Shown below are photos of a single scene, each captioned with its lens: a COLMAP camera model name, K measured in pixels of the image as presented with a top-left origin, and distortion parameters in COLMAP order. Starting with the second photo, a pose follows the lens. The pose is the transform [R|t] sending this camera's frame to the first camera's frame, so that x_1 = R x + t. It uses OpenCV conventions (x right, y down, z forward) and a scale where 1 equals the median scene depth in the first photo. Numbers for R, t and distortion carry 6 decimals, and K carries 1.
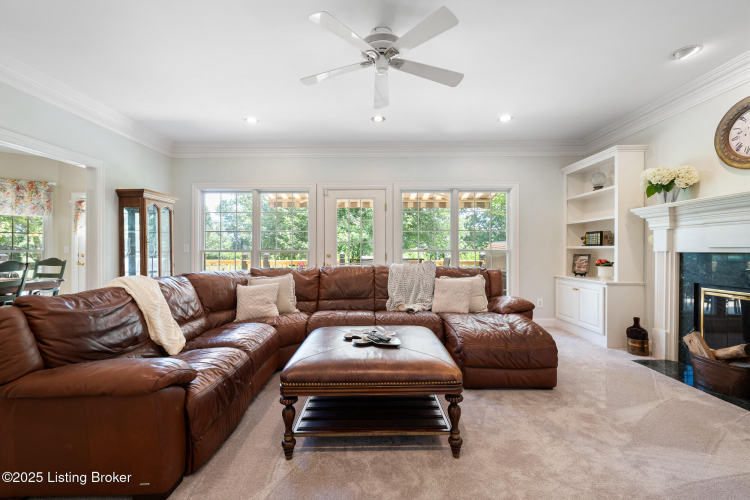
lens RADIAL K [[325.1, 0, 373.1], [0, 325.1, 250.1], [0, 0, 1]] dist [0.000231, -0.000264]
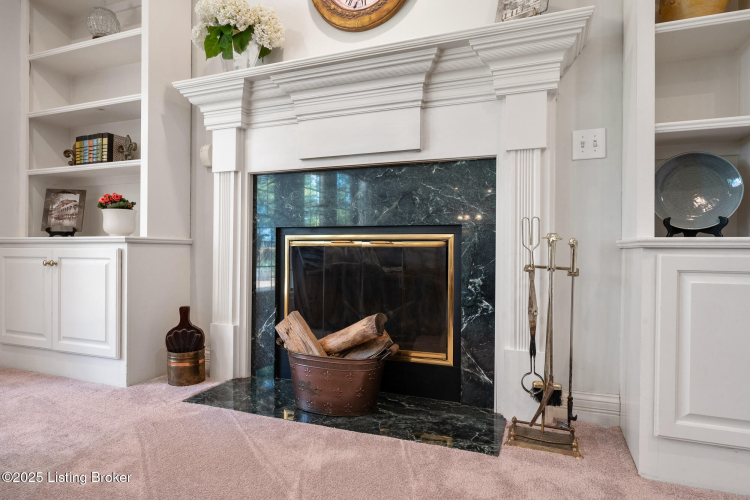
lens RADIAL K [[441.7, 0, 374.1], [0, 441.7, 249.7], [0, 0, 1]] dist [0.001045, 0.000765]
pose [[0.370778, 0.001944, 0.928719, 0.300574], [-0.002369, 0.999997, -0.001147, 0.120333], [-0.928718, -0.001775, 0.370781, 0.487103]]
